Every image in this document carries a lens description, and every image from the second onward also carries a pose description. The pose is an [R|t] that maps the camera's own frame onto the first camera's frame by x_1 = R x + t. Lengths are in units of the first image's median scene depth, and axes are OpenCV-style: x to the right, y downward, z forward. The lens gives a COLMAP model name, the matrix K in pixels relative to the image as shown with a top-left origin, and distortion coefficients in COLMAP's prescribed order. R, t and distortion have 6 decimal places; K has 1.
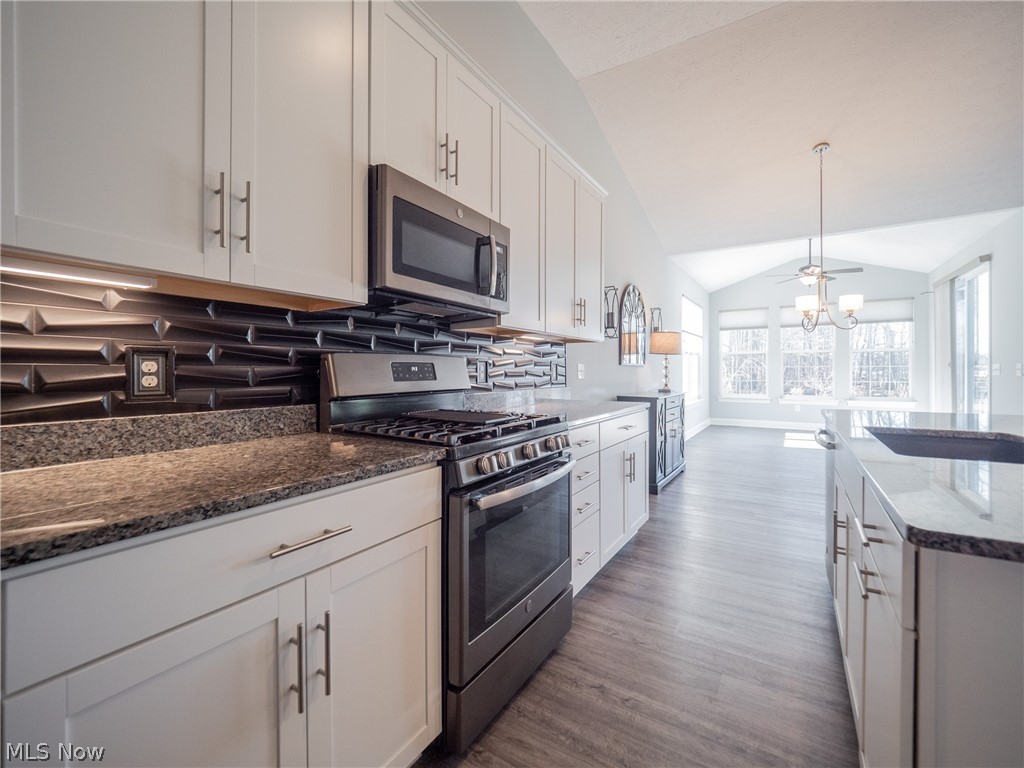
lens RADIAL K [[436.9, 0, 515.1], [0, 436.9, 374.8], [0, 0, 1]] dist [-0.002652, -0.000734]
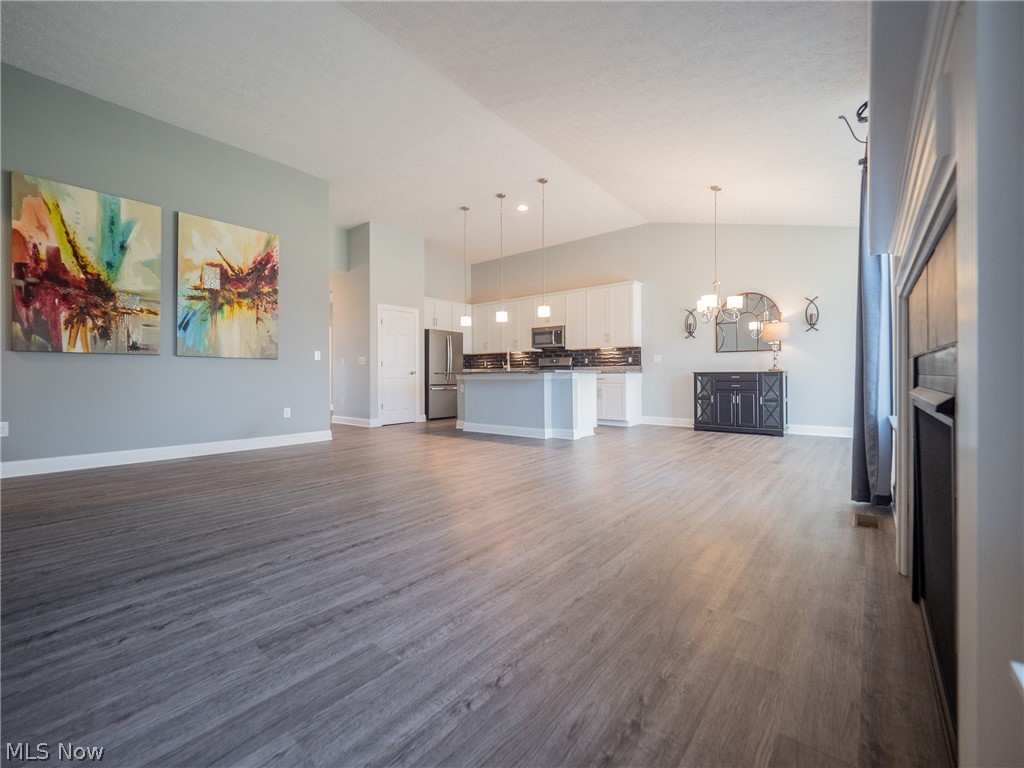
lens RADIAL K [[433.4, 0, 507.9], [0, 433.4, 374.5], [0, 0, 1]] dist [0.010155, -0.000198]
pose [[-0.120858, -0.003077, -0.992665, 5.775860], [-0.004082, 0.999988, -0.002603, 0.193418], [0.992661, 0.003738, -0.120870, 1.379646]]
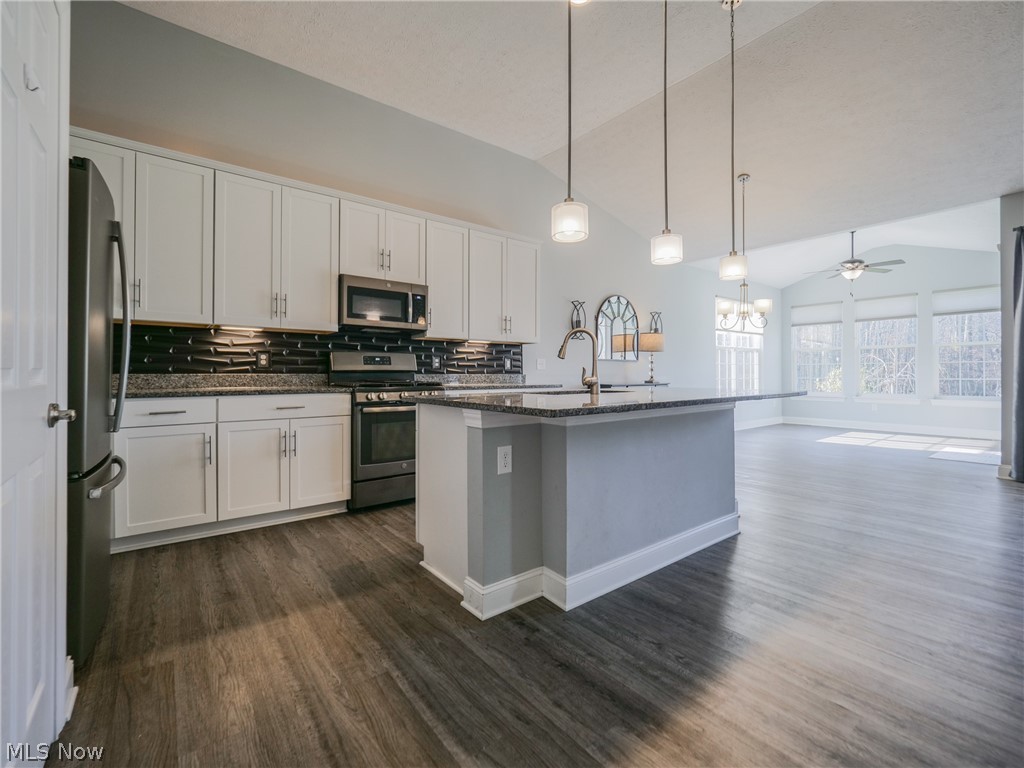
lens RADIAL K [[455.8, 0, 516.0], [0, 455.8, 373.2], [0, 0, 1]] dist [-0.003113, -0.000419]
pose [[0.944165, 0.000349, -0.329474, 1.417816], [-0.003530, 0.999953, -0.009057, 0.090152], [0.329455, 0.009714, 0.944121, -1.053795]]
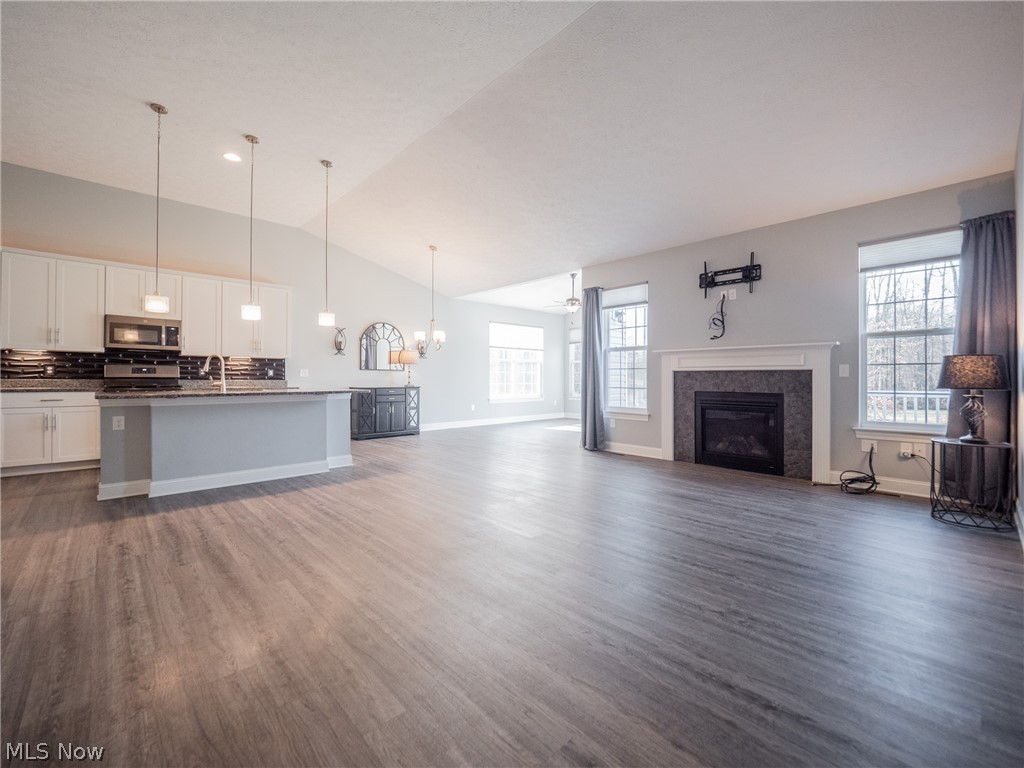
lens RADIAL K [[436.9, 0, 515.1], [0, 436.9, 374.8], [0, 0, 1]] dist [-0.002652, -0.000734]
pose [[0.971564, 0.000978, -0.236774, 3.939699], [-0.005660, 0.999802, -0.019094, 0.085269], [0.236708, 0.019891, 0.971377, -1.775313]]
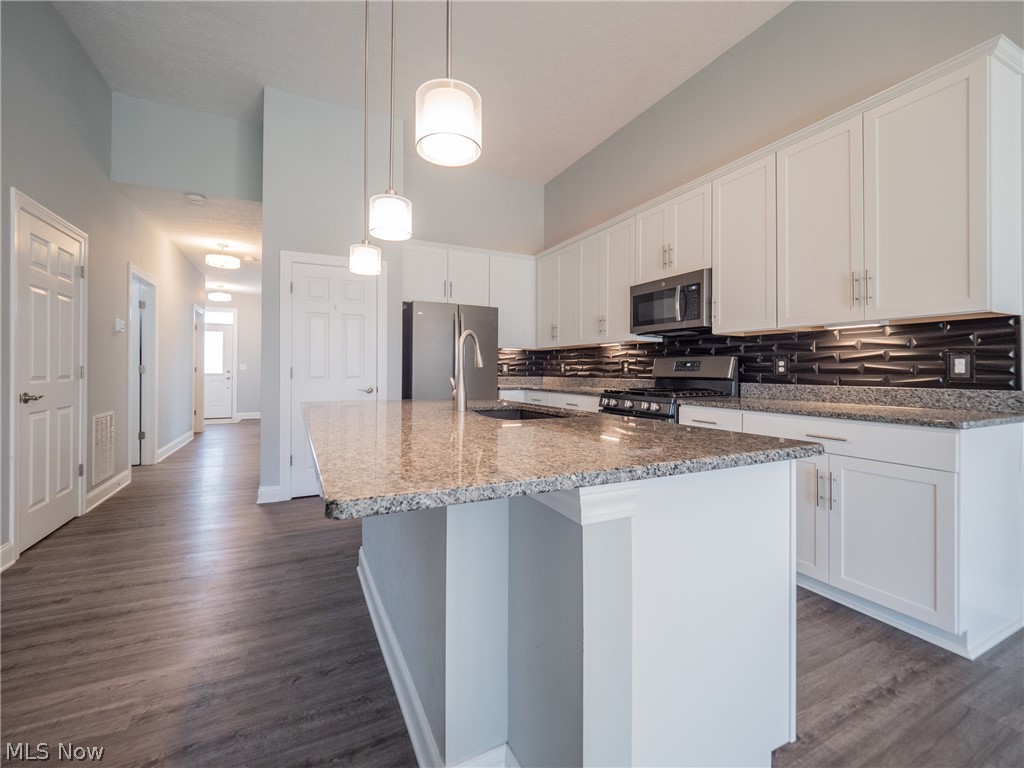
lens RADIAL K [[440.9, 0, 507.8], [0, 440.9, 369.1], [0, 0, 1]] dist [-0.012606, -0.000422]
pose [[-0.526029, -0.004098, -0.850457, 2.252444], [-0.010619, 0.999942, 0.001750, 0.012571], [0.850400, 0.009951, -0.526042, 1.716247]]
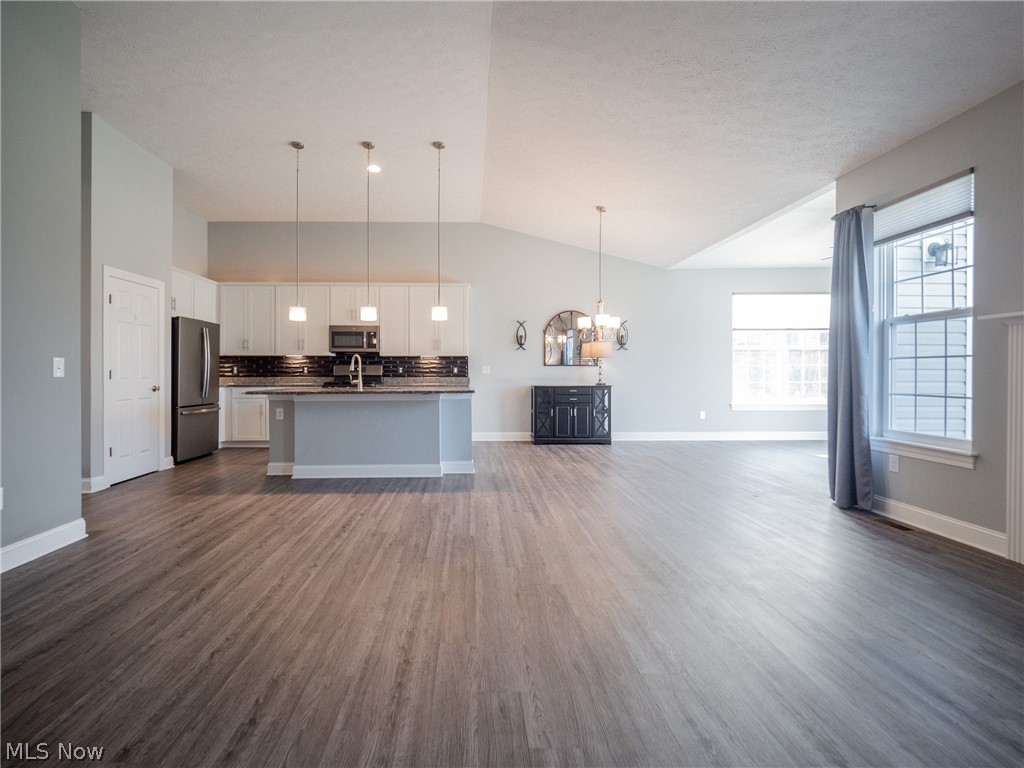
lens RADIAL K [[466.0, 0, 474.3], [0, 466.0, 376.1], [0, 0, 1]] dist [-0.000595, -0.000719]
pose [[0.543820, 0.005828, -0.839181, 4.696833], [-0.006601, 0.999975, 0.002666, 0.037800], [0.839176, 0.004090, 0.543845, -0.420695]]
